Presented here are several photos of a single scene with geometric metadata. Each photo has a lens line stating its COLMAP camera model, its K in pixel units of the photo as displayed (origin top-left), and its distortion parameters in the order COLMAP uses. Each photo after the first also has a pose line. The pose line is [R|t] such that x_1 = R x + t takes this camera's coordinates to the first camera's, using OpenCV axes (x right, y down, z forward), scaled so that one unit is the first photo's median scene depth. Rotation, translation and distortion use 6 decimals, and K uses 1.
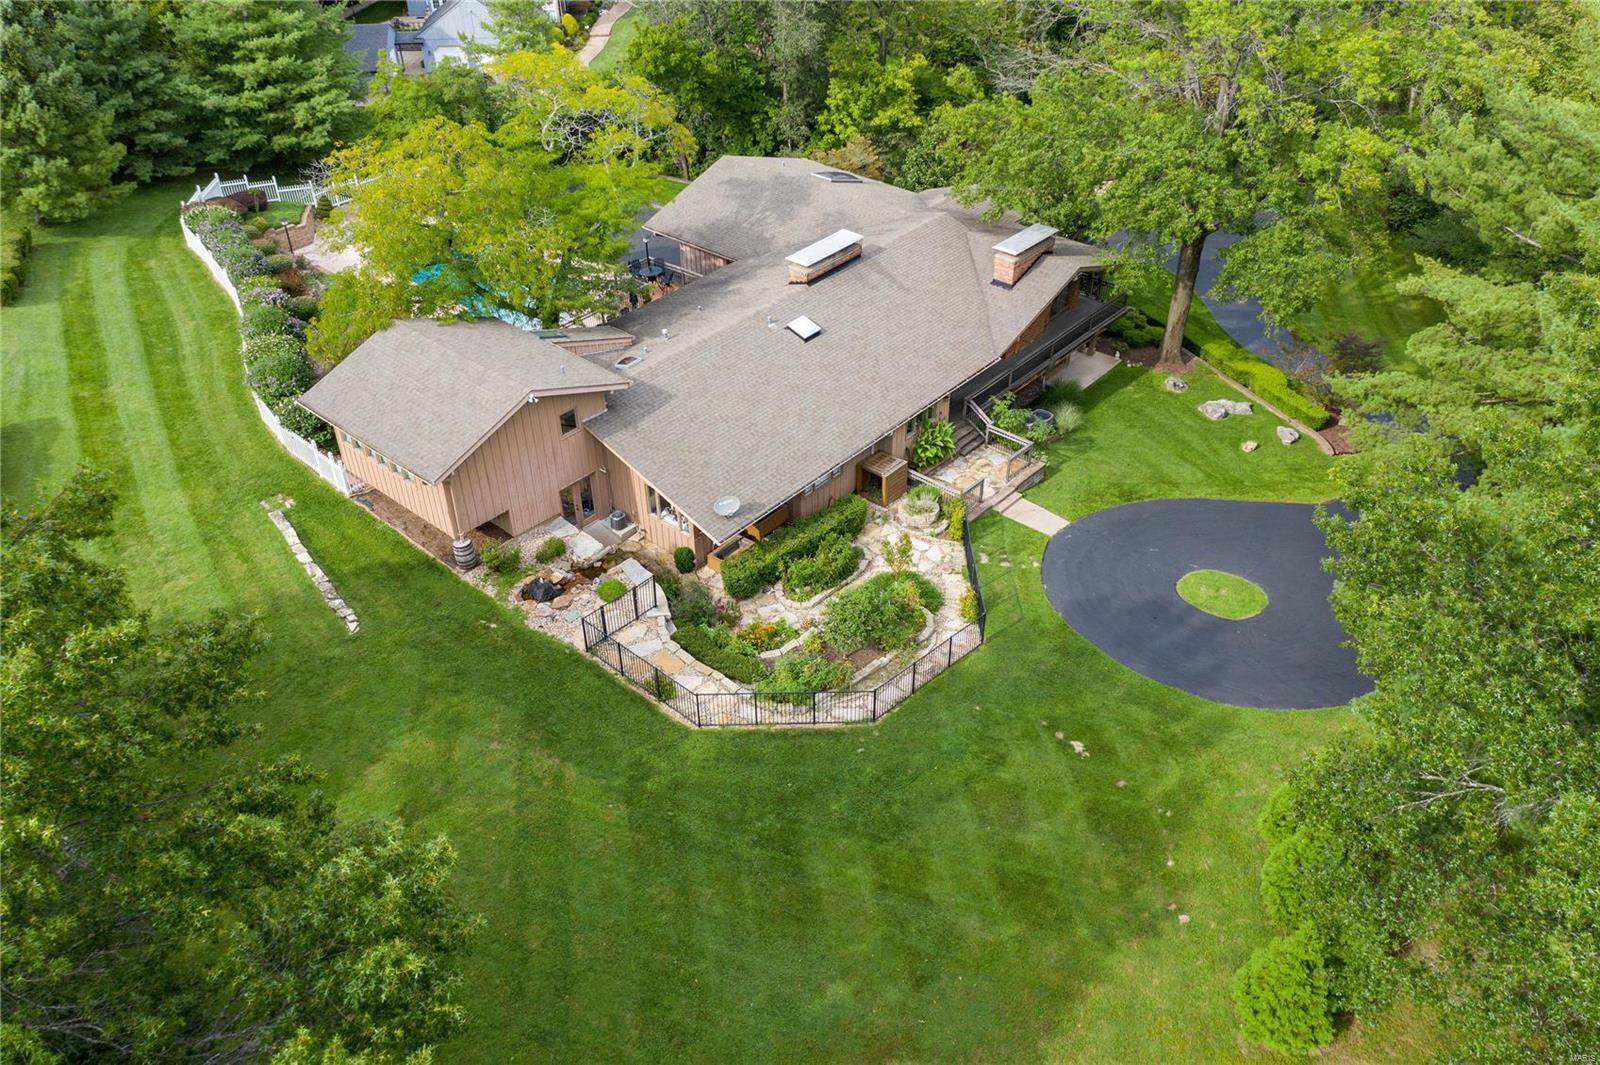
lens RADIAL K [[1285.8, 0, 801.3], [0, 1285.8, 536.3], [0, 0, 1]] dist [-0.007889, 0.009150]
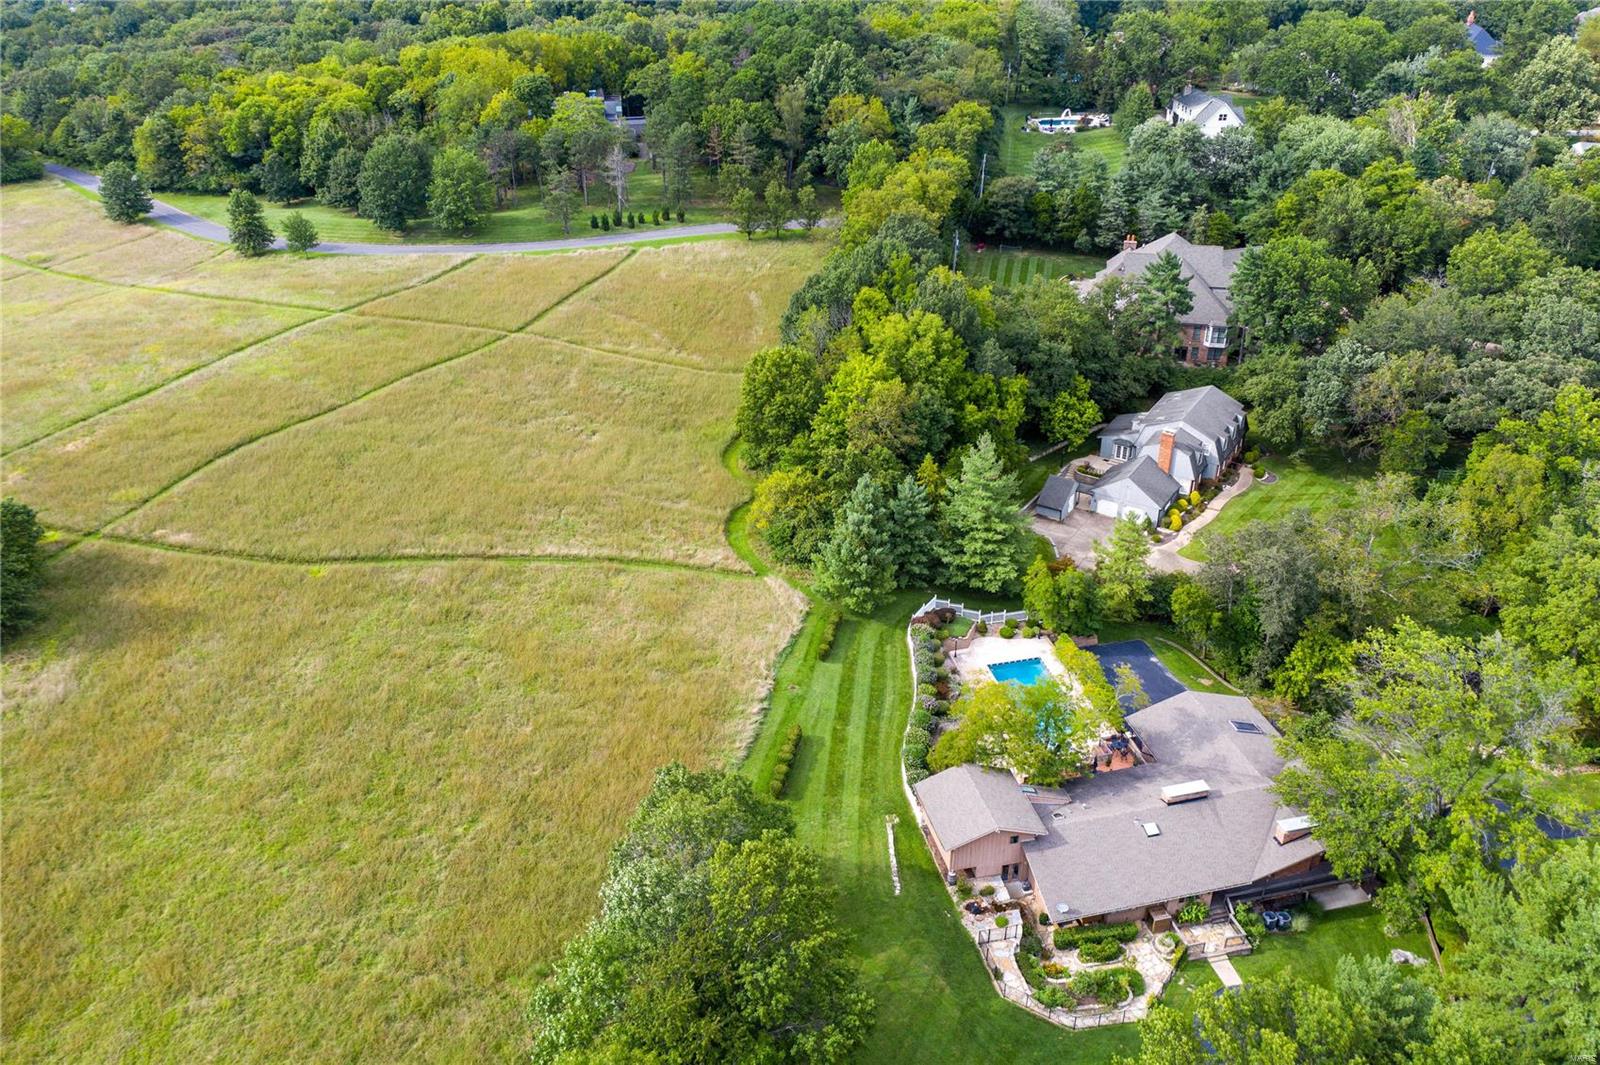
lens RADIAL K [[1285.8, 0, 803.0], [0, 1285.8, 532.4], [0, 0, 1]] dist [-0.007889, 0.009150]
pose [[0.823307, 0.293509, -0.485816, 0.439559], [-0.350410, 0.936170, -0.028244, -0.391266], [0.446517, 0.193488, 0.873604, -1.210000]]
